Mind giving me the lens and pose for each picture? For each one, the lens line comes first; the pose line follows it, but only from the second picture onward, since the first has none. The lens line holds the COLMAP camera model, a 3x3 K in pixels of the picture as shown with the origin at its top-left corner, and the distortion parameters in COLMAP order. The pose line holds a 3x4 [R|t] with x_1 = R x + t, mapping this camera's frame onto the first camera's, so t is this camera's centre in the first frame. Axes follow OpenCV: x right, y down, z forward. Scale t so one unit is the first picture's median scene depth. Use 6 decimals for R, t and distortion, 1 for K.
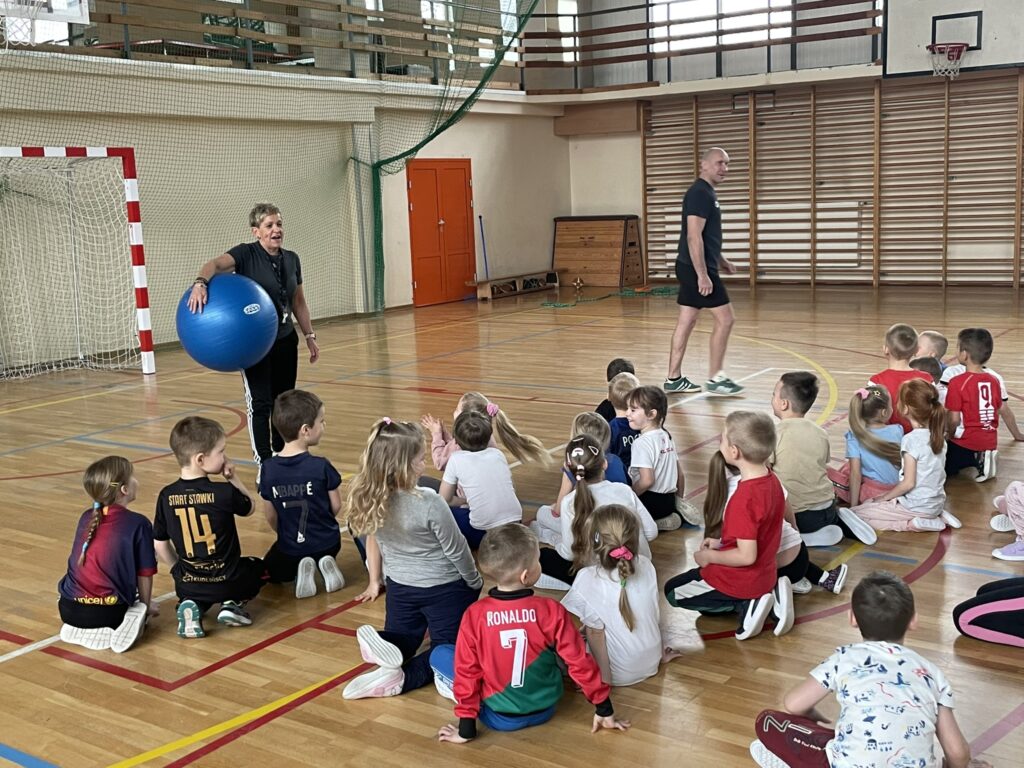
lens RADIAL K [[1135.3, 0, 507.1], [0, 1135.3, 385.2], [0, 0, 1]] dist [-0.052301, 0.000000]
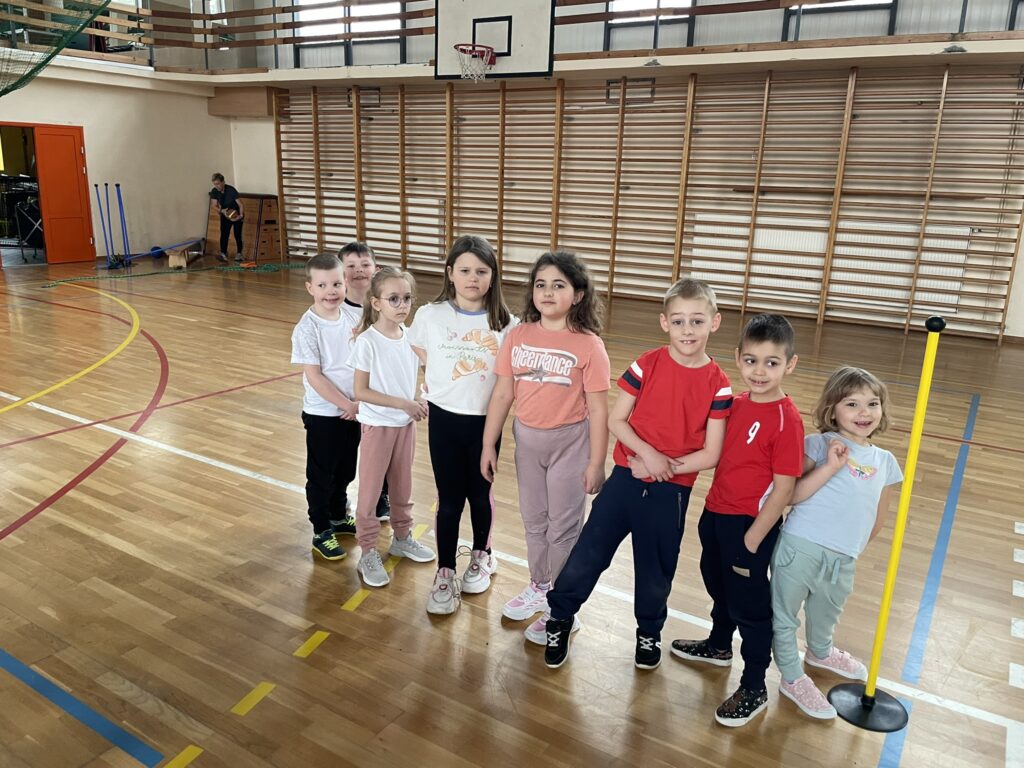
lens RADIAL K [[793.3, 0, 535.7], [0, 793.3, 392.1], [0, 0, 1]] dist [0.028042, -0.070178]
pose [[0.992977, 0.062368, 0.100536, 0.314222], [-0.071518, 0.993358, 0.090142, -0.050388], [-0.094247, -0.096699, 0.990841, 0.201020]]
